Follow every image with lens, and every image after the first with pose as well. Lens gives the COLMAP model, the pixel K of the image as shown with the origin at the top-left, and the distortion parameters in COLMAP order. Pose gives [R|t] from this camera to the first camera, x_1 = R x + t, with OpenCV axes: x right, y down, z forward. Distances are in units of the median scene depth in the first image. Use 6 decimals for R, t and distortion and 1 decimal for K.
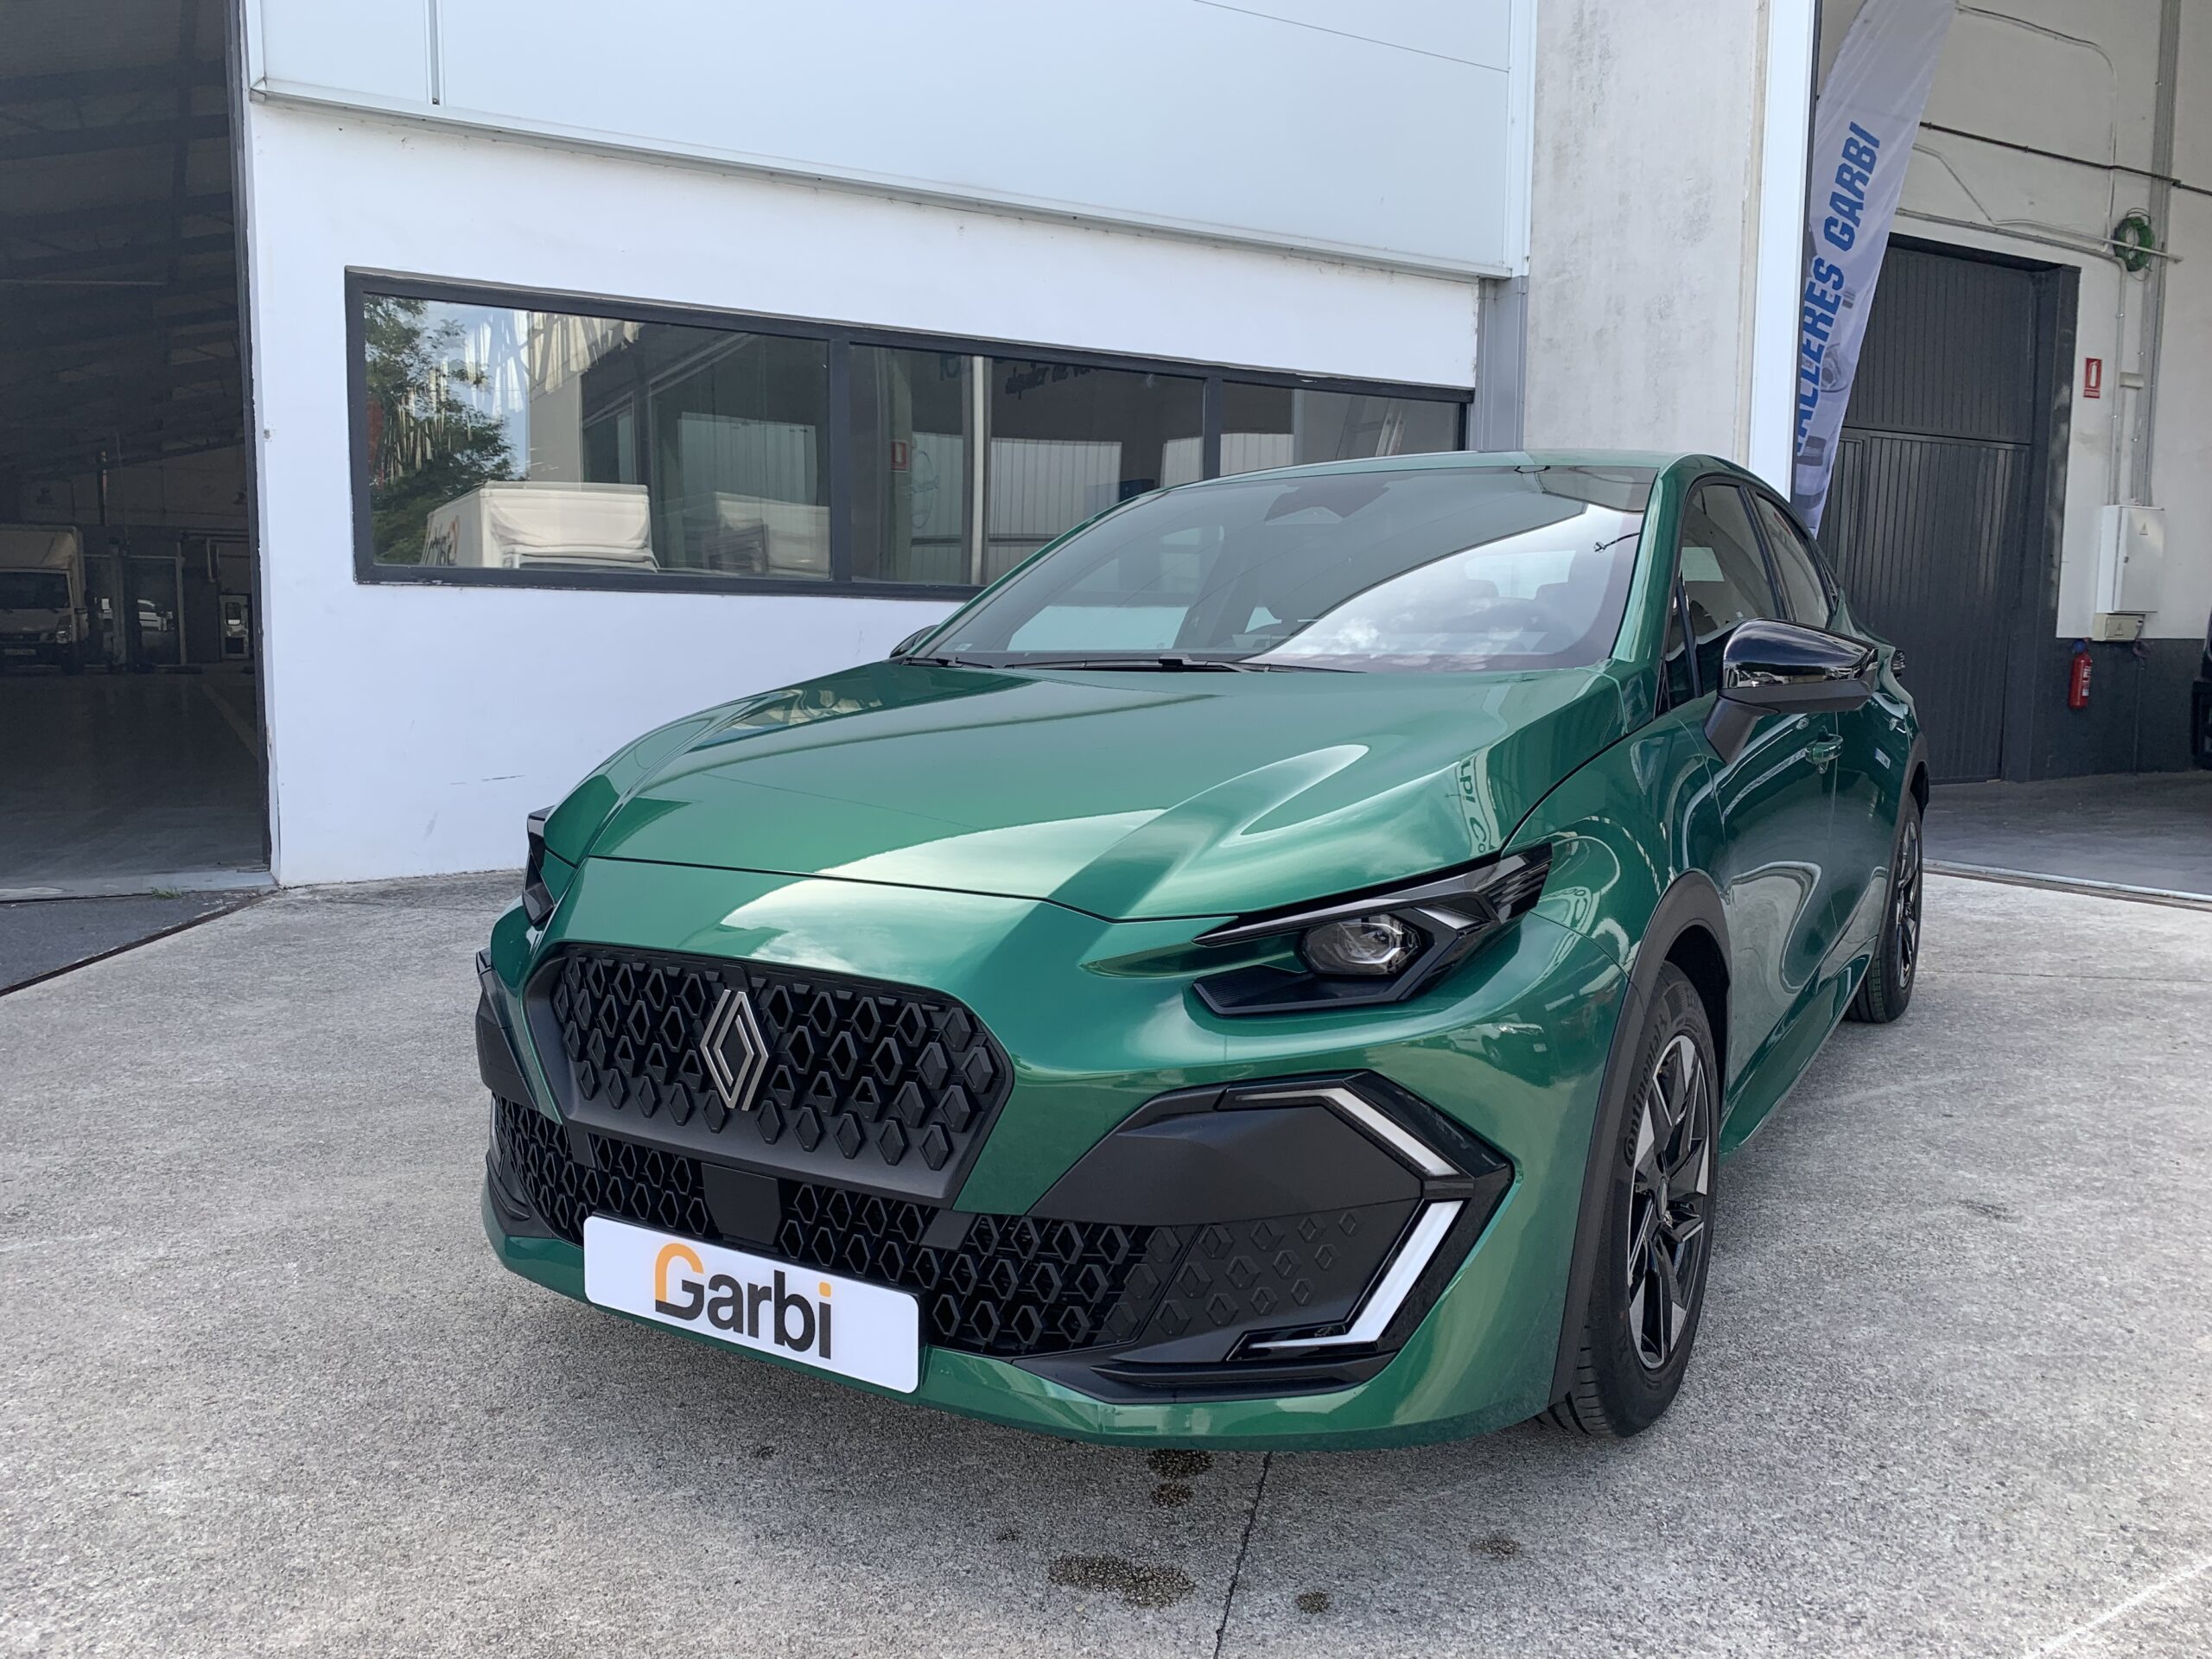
lens RADIAL K [[1697.5, 0, 1106.0], [0, 1697.5, 829.5], [0, 0, 1]] dist [0.003999, -0.000112]
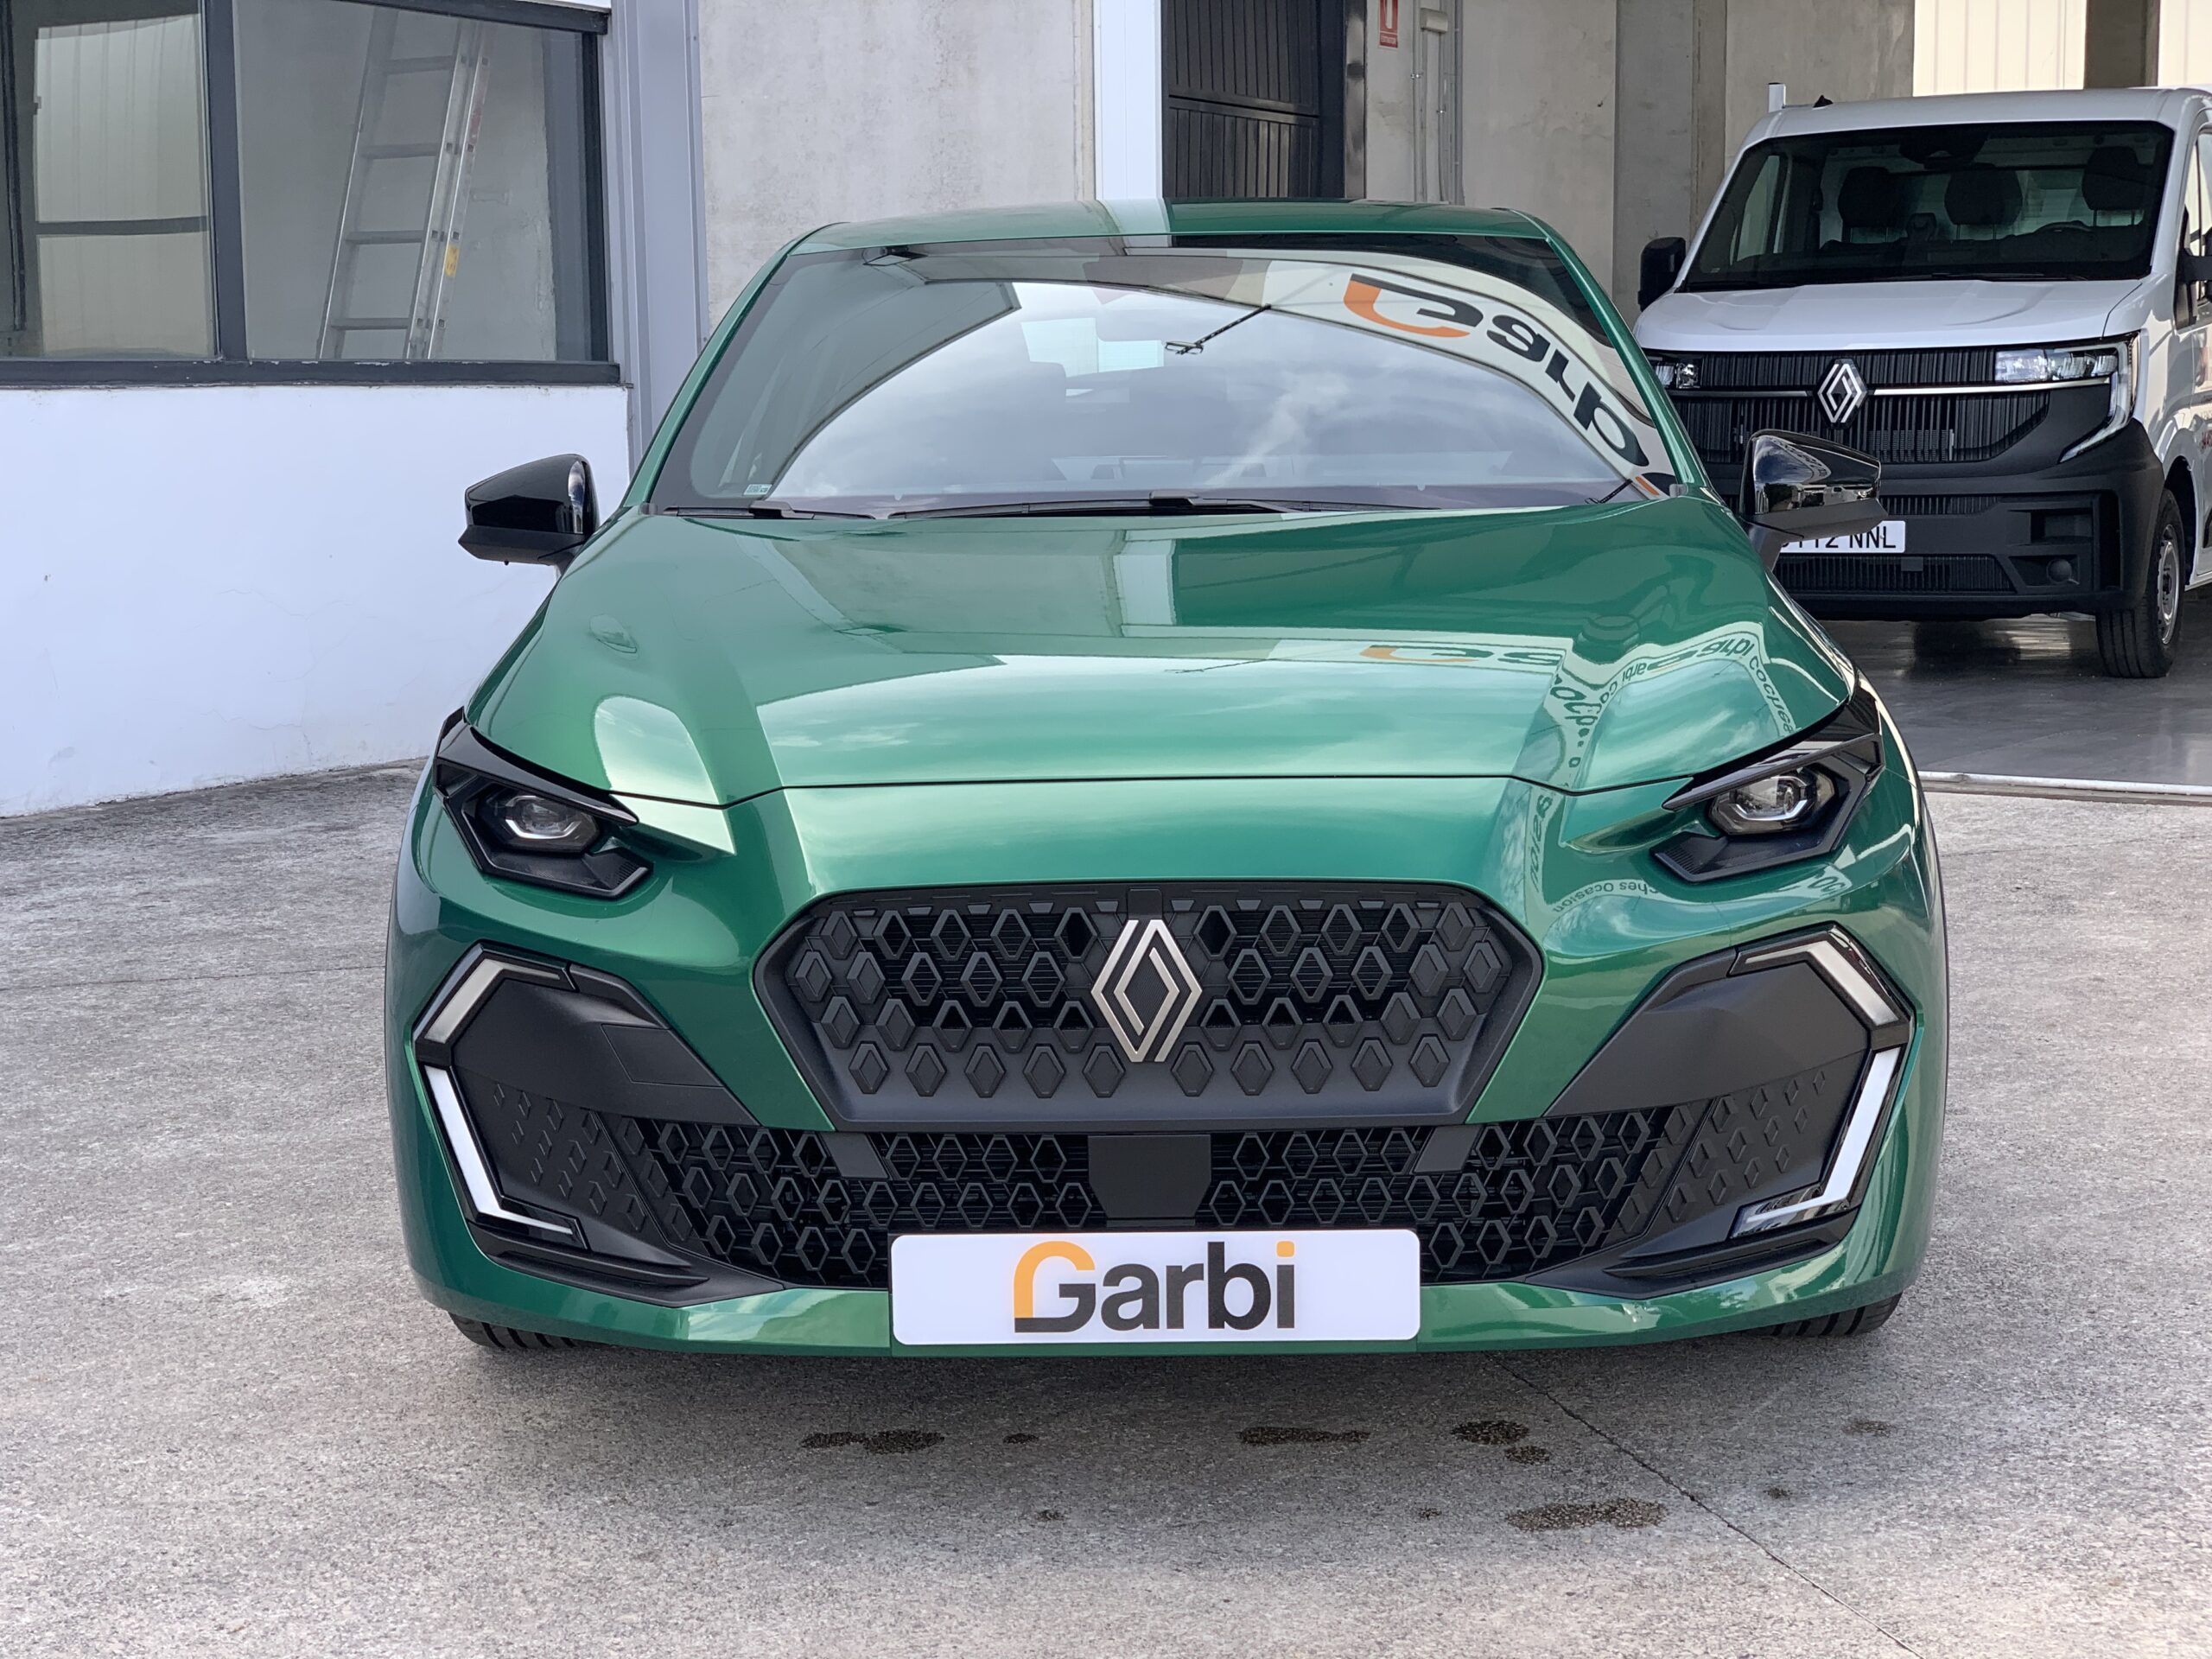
lens RADIAL K [[3311.7, 0, 1106.0], [0, 3311.7, 829.5], [0, 0, 1]] dist [0.131899, -0.429413]
pose [[0.867642, -0.079654, 0.490767, -1.044433], [0.072789, 0.996798, 0.033101, -0.006600], [-0.491832, 0.007003, 0.870662, -0.431667]]
